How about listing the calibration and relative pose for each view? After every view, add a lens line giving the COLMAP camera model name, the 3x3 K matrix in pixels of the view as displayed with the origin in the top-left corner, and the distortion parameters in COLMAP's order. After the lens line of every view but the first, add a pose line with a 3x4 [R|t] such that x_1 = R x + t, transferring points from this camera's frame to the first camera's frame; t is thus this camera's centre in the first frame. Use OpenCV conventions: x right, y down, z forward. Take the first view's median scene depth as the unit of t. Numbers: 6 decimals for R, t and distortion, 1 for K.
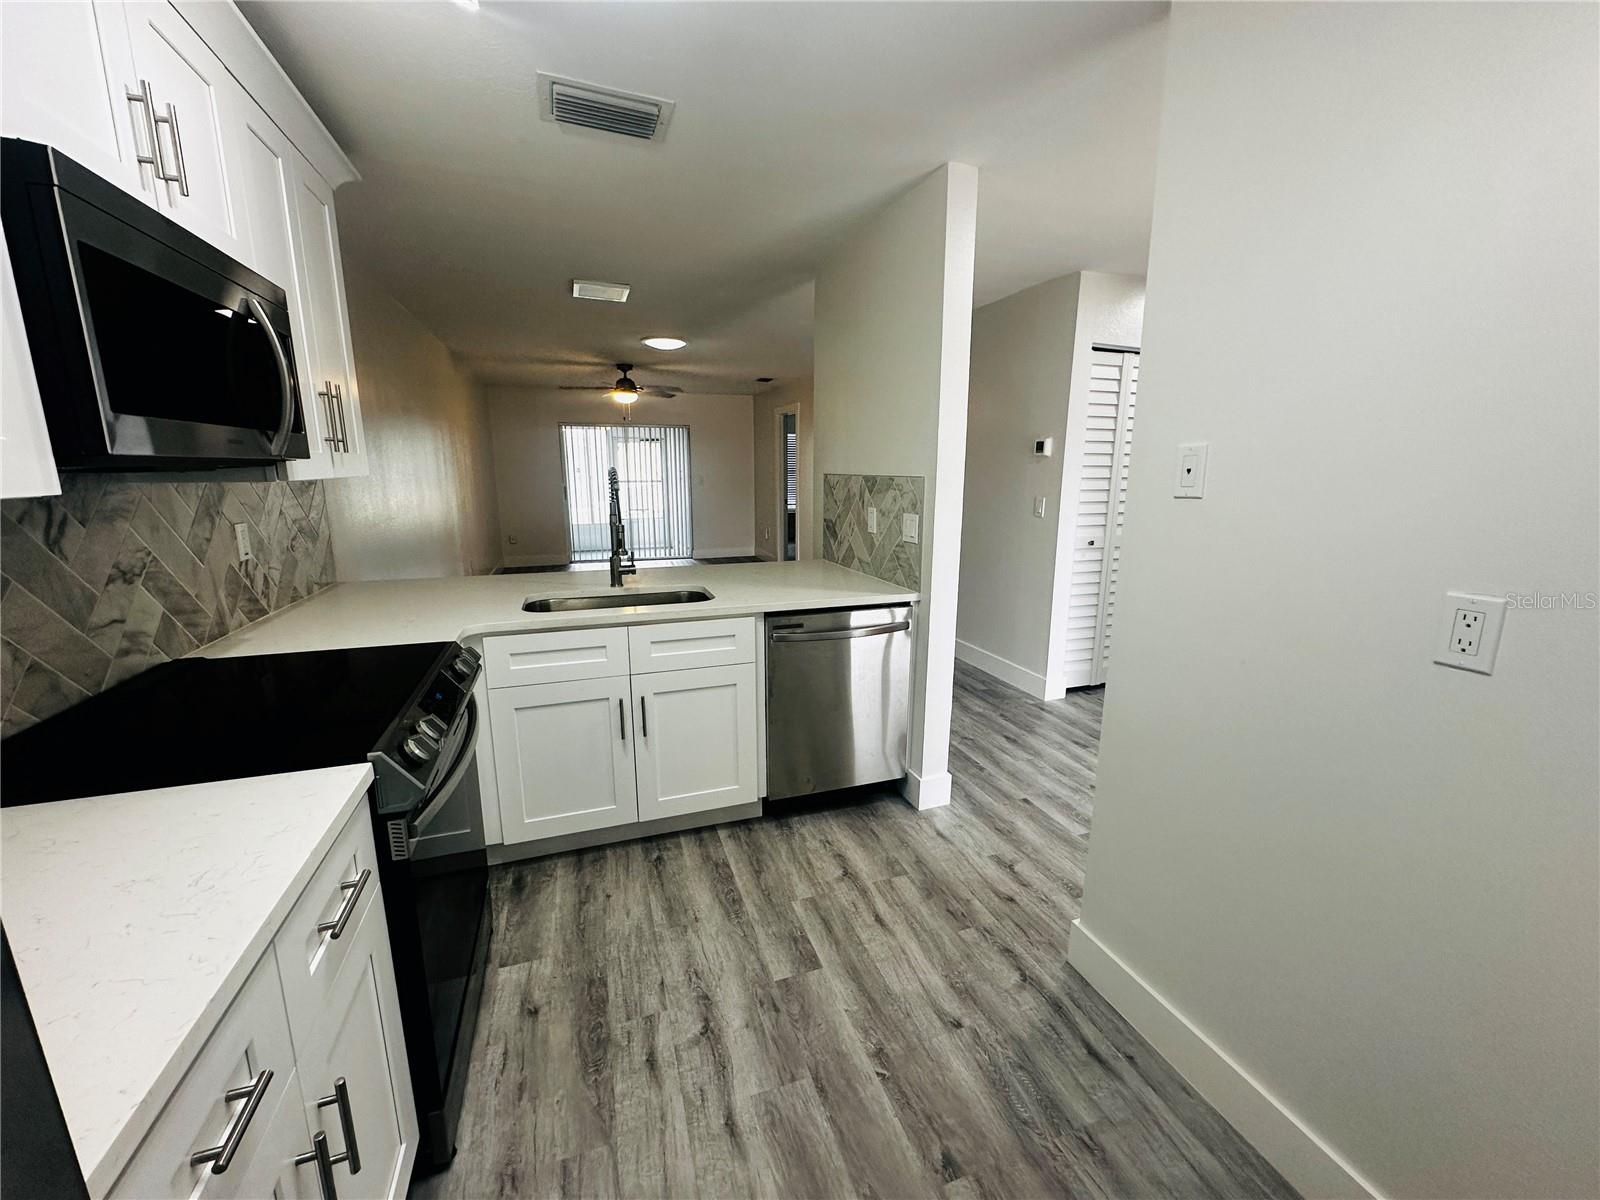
lens RADIAL K [[638.7, 0, 801.8], [0, 638.7, 599.6], [0, 0, 1]] dist [-0.006034, 0.000389]
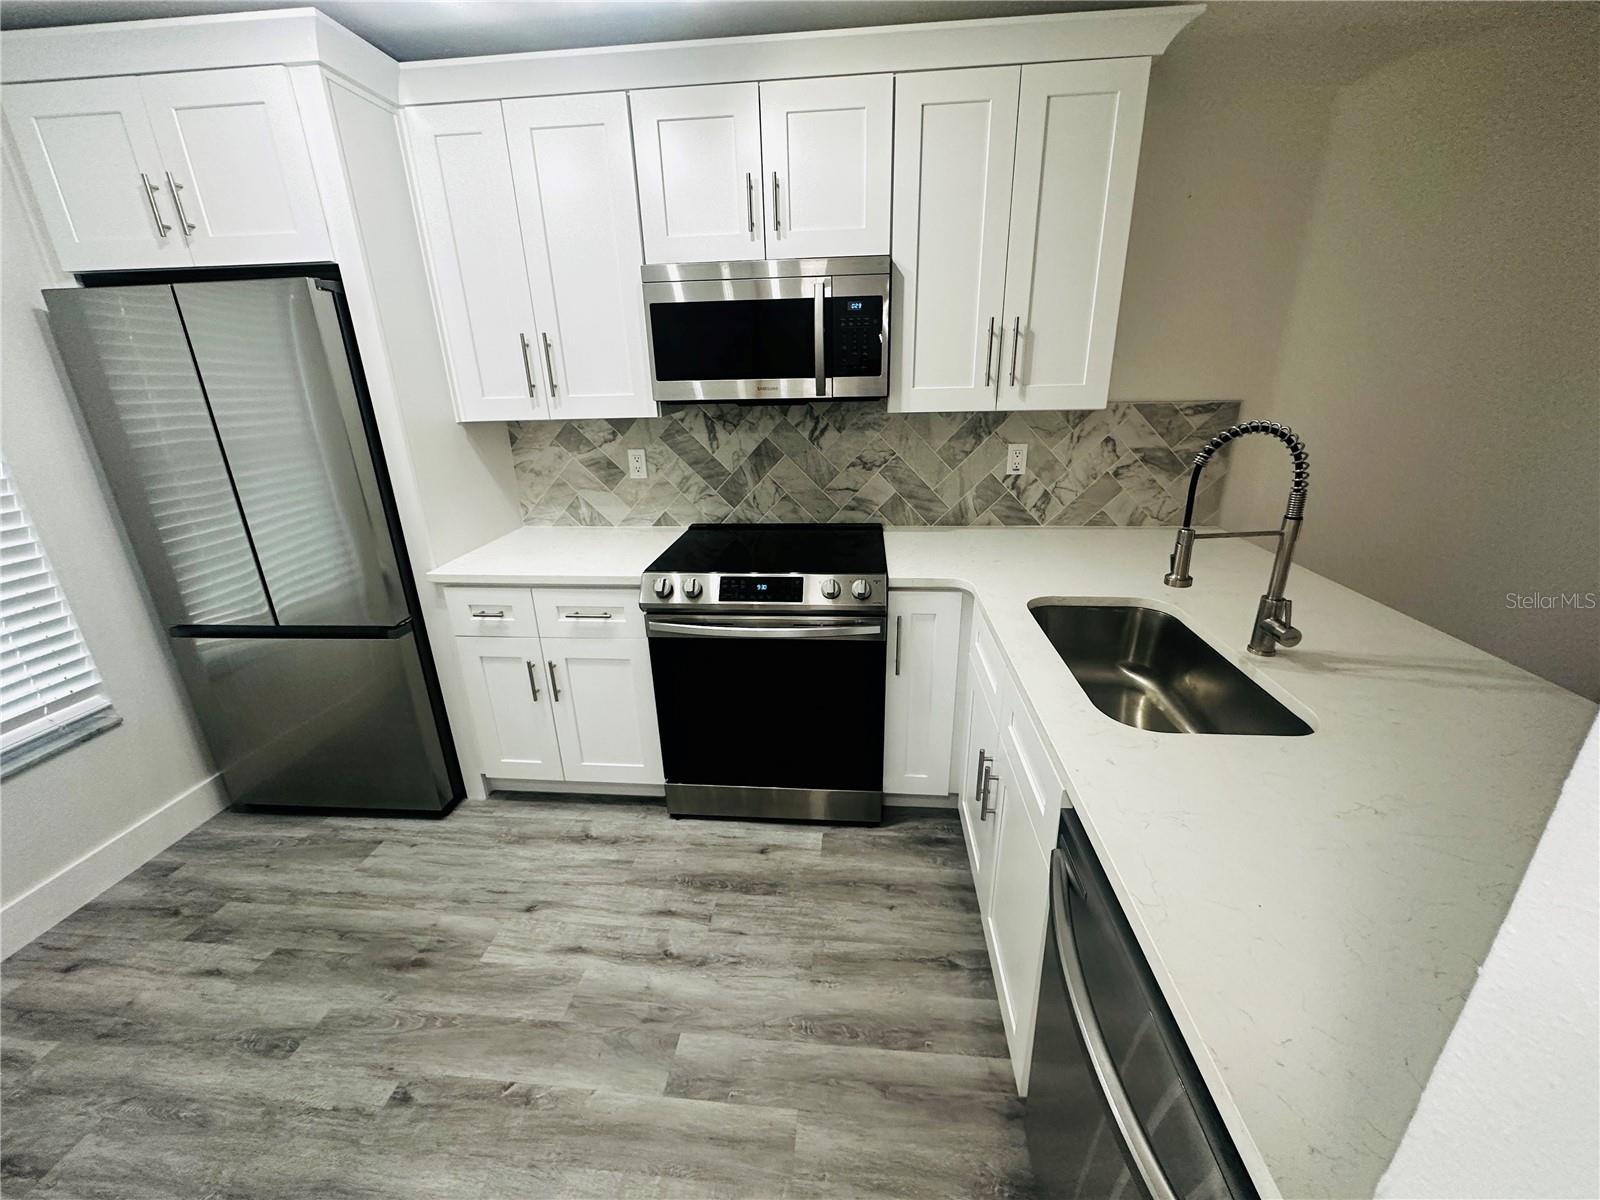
lens RADIAL K [[638.7, 0, 801.8], [0, 638.7, 599.6], [0, 0, 1]] dist [-0.006034, 0.000389]
pose [[-0.417660, 0.314075, -0.852594, 0.463683], [-0.166154, 0.896133, 0.411508, -0.329728], [0.893282, 0.313532, -0.322094, 1.300750]]
